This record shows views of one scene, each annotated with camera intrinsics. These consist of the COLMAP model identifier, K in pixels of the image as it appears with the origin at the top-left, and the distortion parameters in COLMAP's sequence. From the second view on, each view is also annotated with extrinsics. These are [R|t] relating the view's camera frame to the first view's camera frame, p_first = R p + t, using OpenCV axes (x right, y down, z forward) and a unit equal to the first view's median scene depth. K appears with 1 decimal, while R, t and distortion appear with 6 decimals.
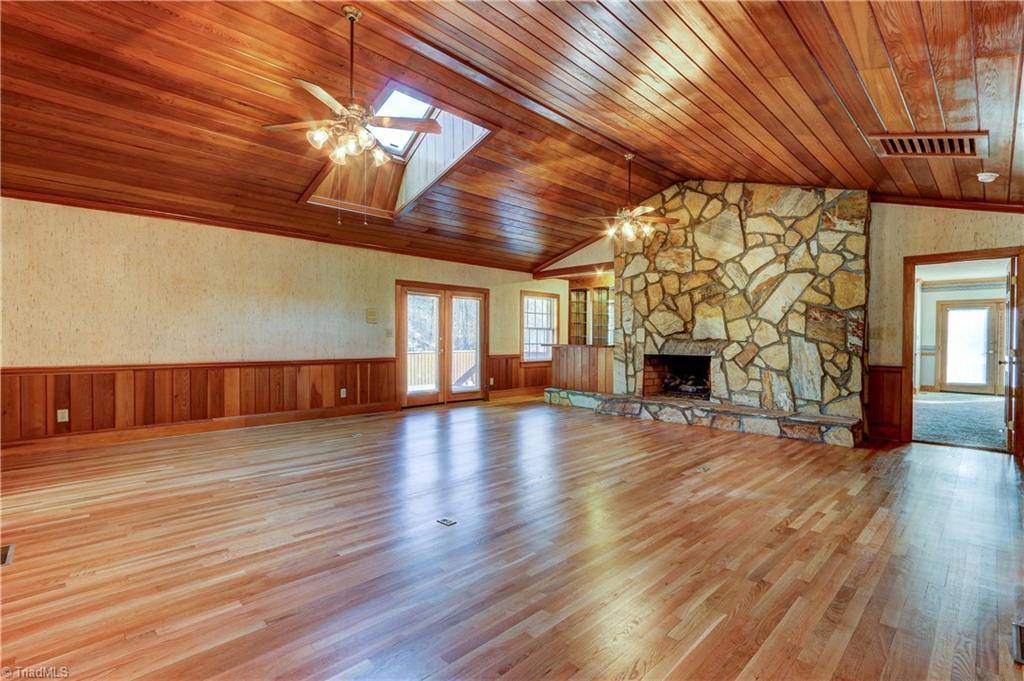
lens RADIAL K [[476.8, 0, 514.7], [0, 476.8, 344.5], [0, 0, 1]] dist [0.002385, 0.000531]
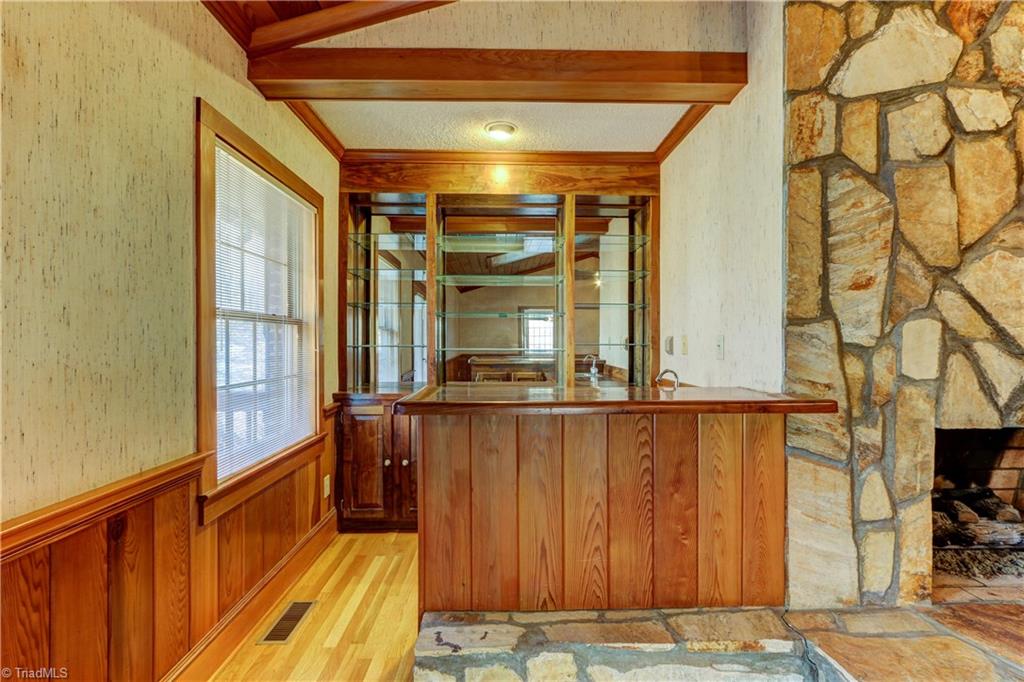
lens RADIAL K [[476.8, 0, 514.6], [0, 476.8, 345.4], [0, 0, 1]] dist [0.002385, 0.000531]
pose [[0.681908, -0.014330, 0.731298, -0.047977], [0.013566, 0.999884, 0.006944, -0.026295], [-0.731312, 0.005186, 0.682023, 1.001350]]
